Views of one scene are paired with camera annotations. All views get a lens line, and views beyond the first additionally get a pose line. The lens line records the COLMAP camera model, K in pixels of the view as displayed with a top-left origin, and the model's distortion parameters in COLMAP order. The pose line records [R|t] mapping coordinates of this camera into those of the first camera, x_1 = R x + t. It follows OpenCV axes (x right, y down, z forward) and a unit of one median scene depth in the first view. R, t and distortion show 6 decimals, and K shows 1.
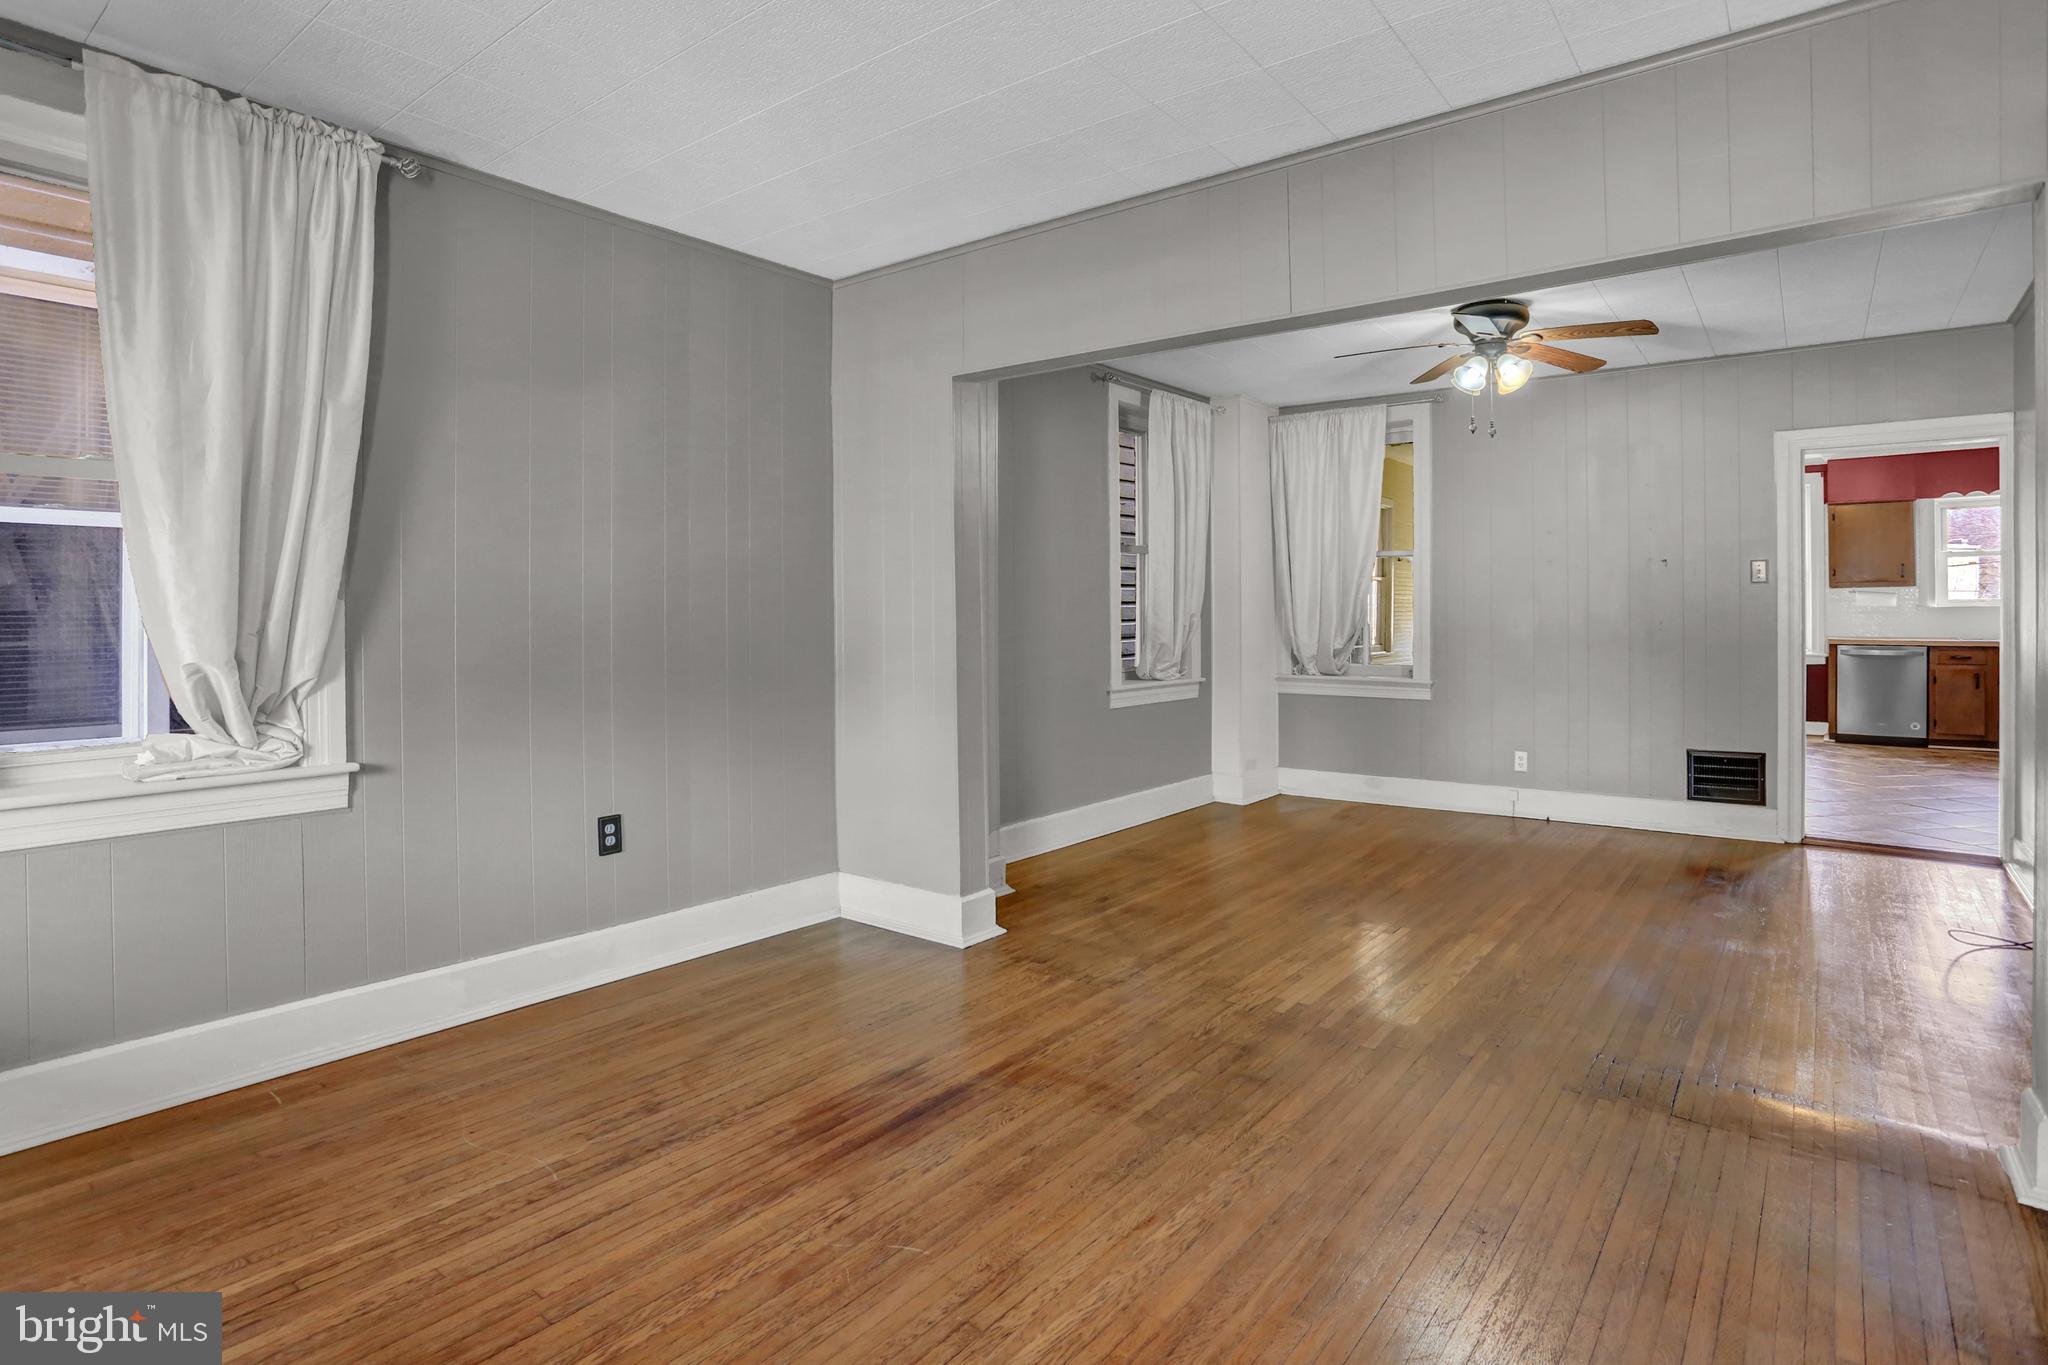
lens RADIAL K [[1055.8, 0, 987.2], [0, 1055.8, 614.5], [0, 0, 1]] dist [-0.069577, 0.026639]
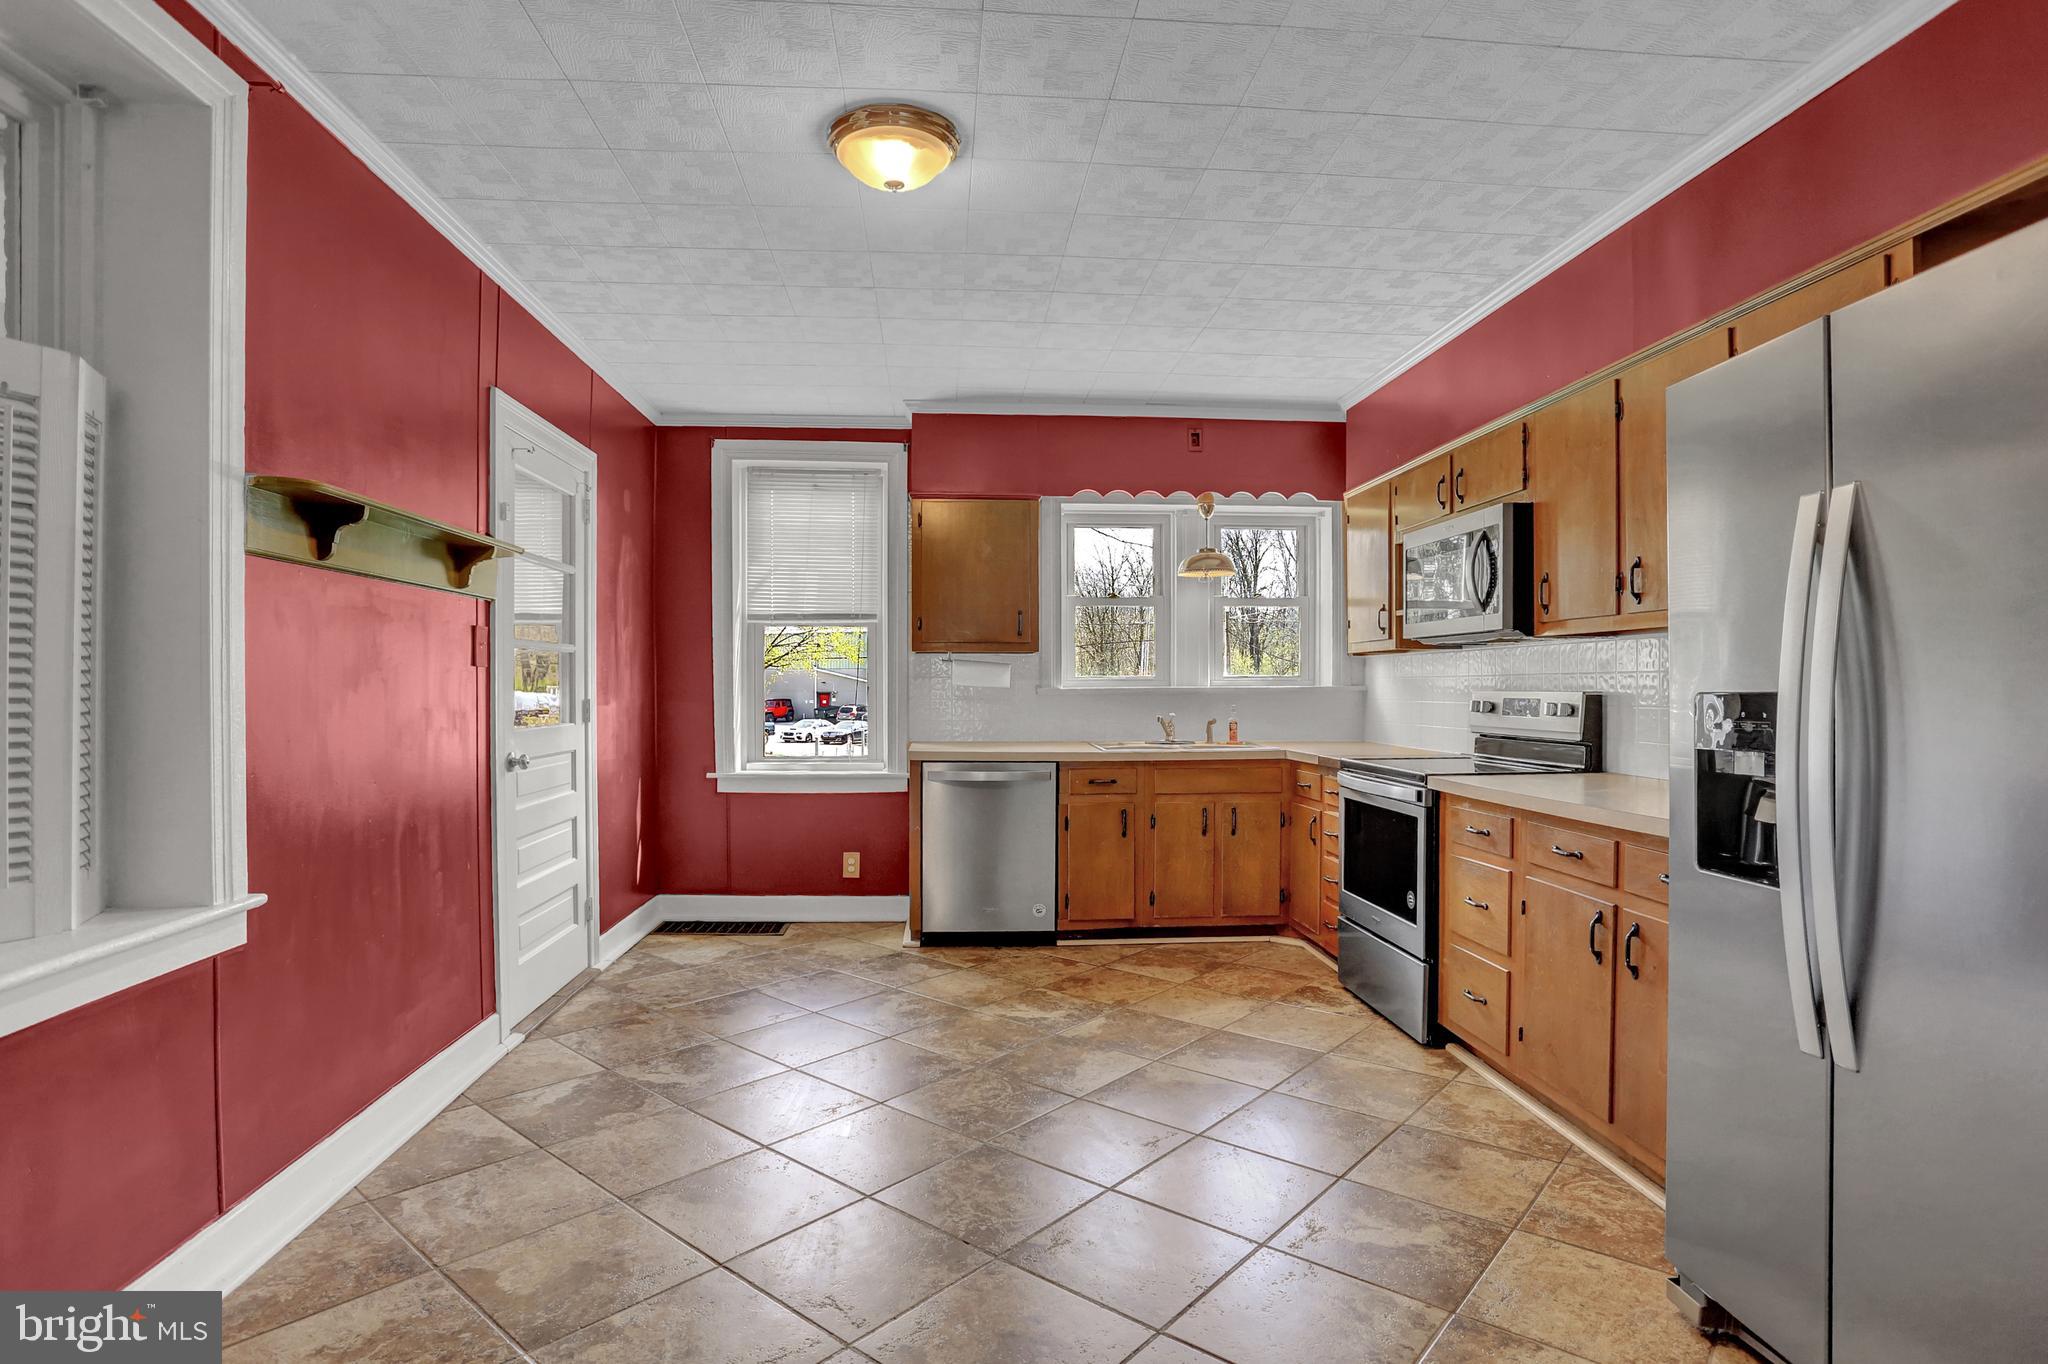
lens RADIAL K [[1084.7, 0, 1027.0], [0, 1084.7, 692.4], [0, 0, 1]] dist [-0.089882, 0.059489]
pose [[0.718064, 0.001842, 0.695975, 0.748067], [-0.004539, 0.999988, 0.002037, -0.010383], [-0.695963, -0.004622, 0.718063, 0.867450]]
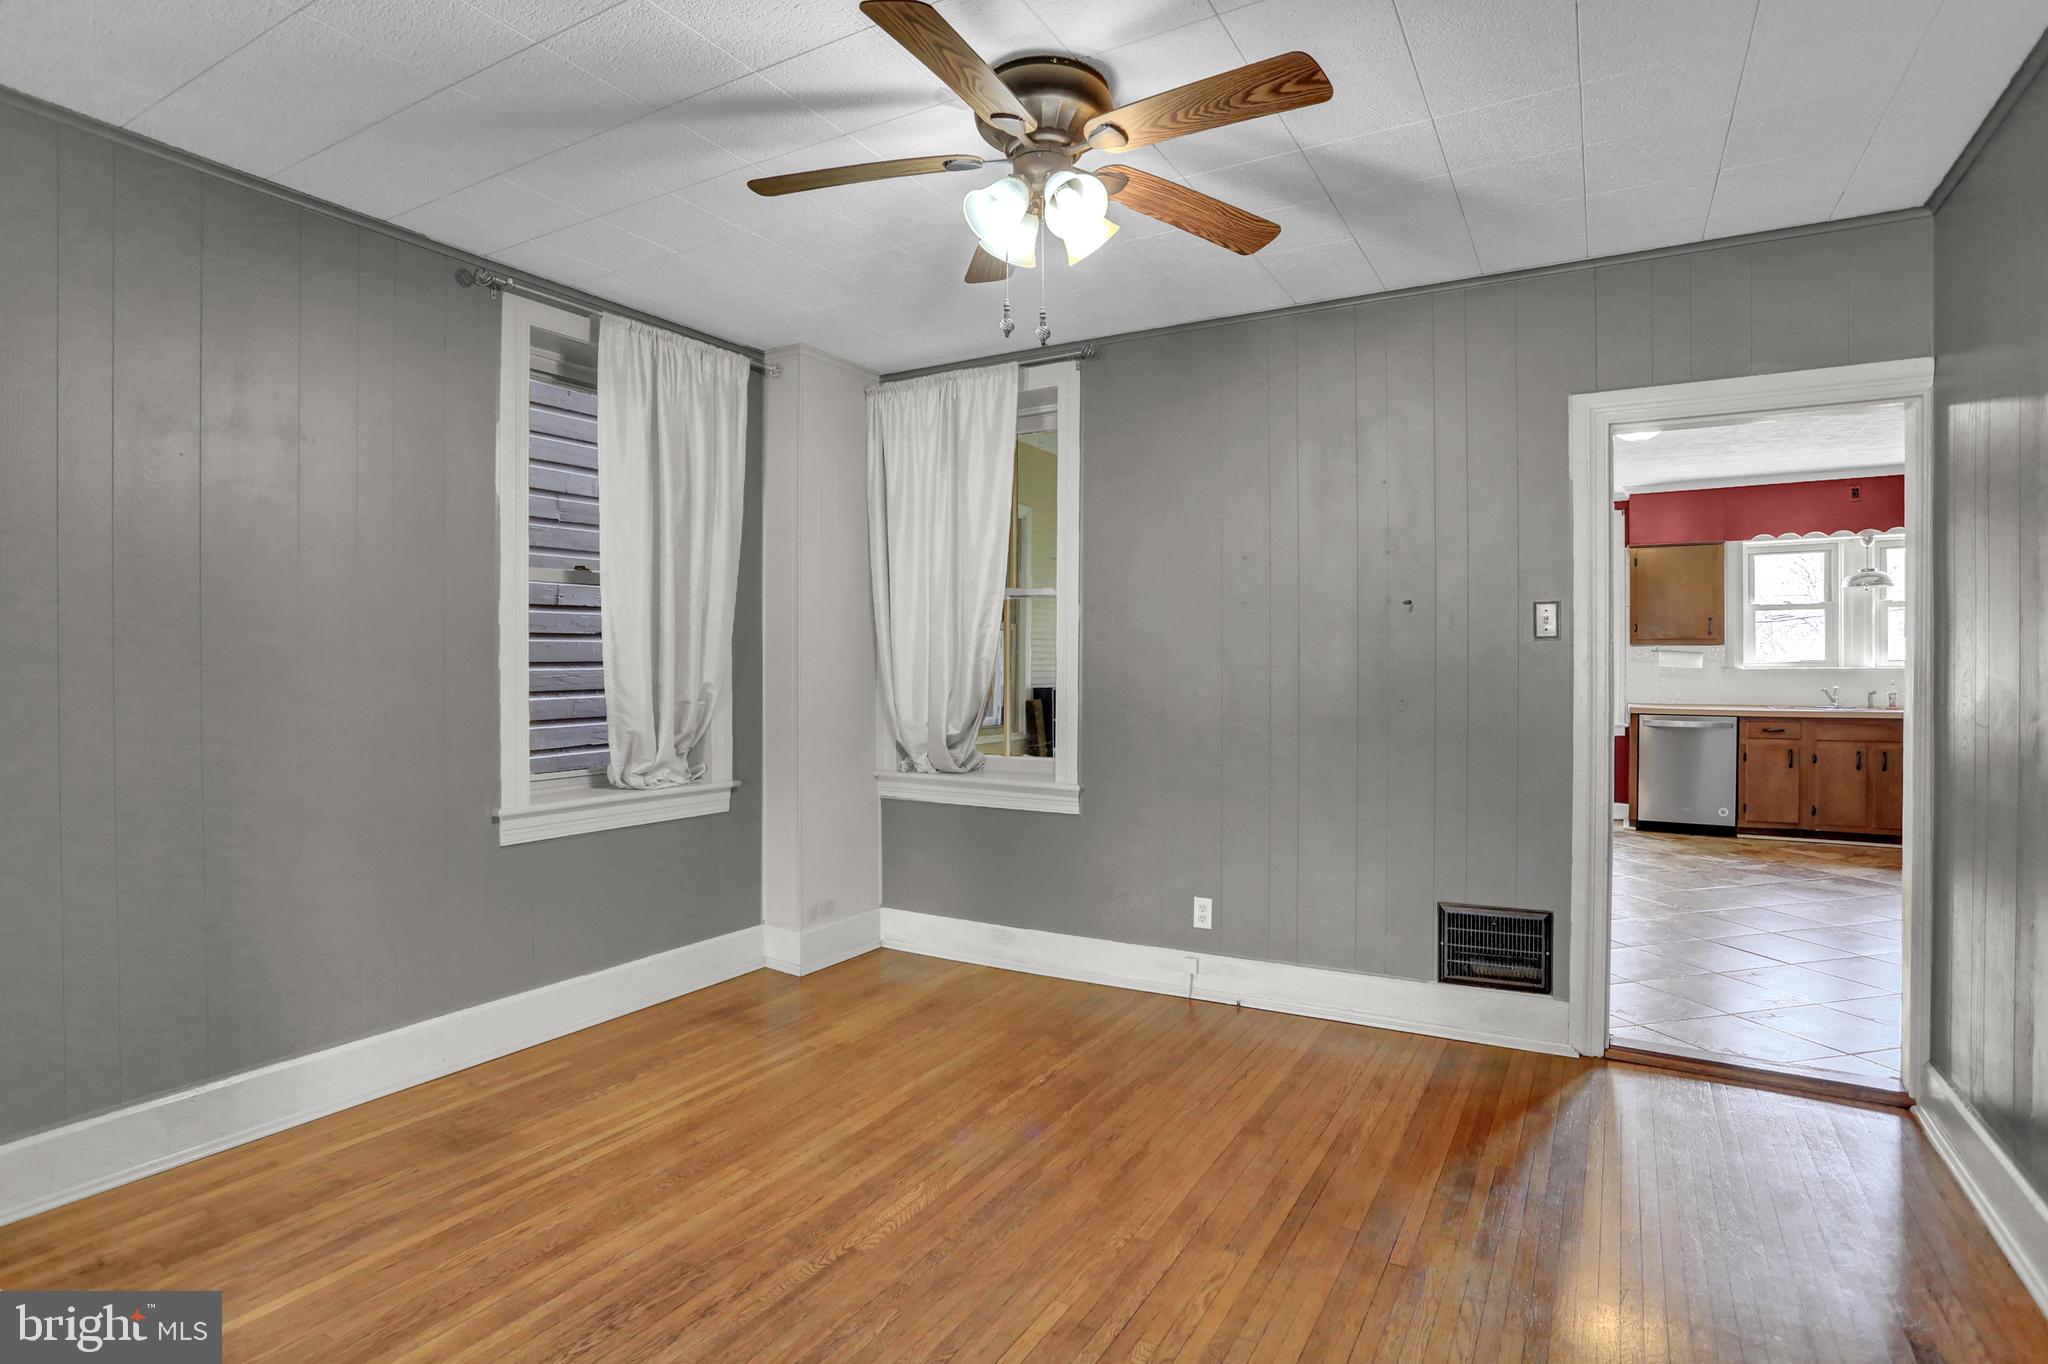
lens RADIAL K [[1035.7, 0, 993.2], [0, 1035.7, 672.5], [0, 0, 1]] dist [-0.083475, 0.034206]
pose [[0.990672, 0.002067, 0.136249, 0.301231], [-0.002706, 0.999986, 0.004504, -0.010617], [-0.136238, -0.004831, 0.990664, 0.389281]]
